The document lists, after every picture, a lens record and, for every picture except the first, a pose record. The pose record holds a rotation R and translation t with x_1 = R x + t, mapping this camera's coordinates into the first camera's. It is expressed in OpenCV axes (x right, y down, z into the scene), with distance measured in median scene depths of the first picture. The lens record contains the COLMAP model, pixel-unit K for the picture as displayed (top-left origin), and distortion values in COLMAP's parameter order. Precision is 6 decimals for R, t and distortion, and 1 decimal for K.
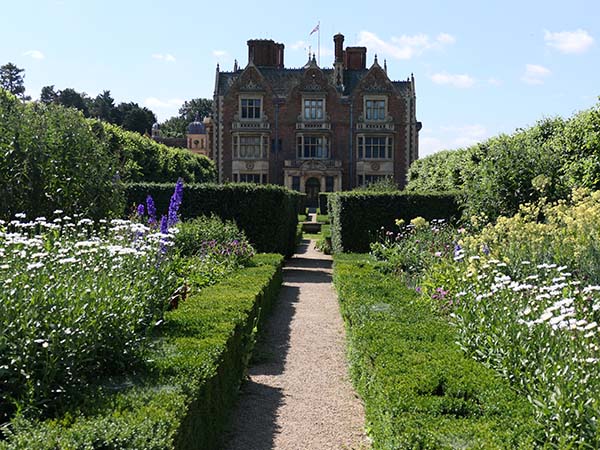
lens RADIAL K [[962.4, 0, 300.0], [0, 962.4, 225.0], [0, 0, 1]] dist [-0.032438, -0.041114]
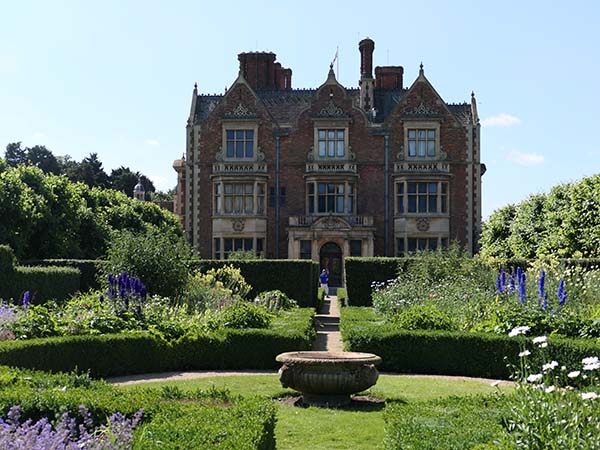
lens RADIAL K [[958.0, 0, 300.0], [0, 958.0, 225.0], [0, 0, 1]] dist [-0.033129, -0.061528]
pose [[0.999749, -0.006541, -0.021423, 0.006086], [0.004730, 0.996498, -0.083481, -0.005303], [0.021894, 0.083359, 0.996279, 0.322158]]
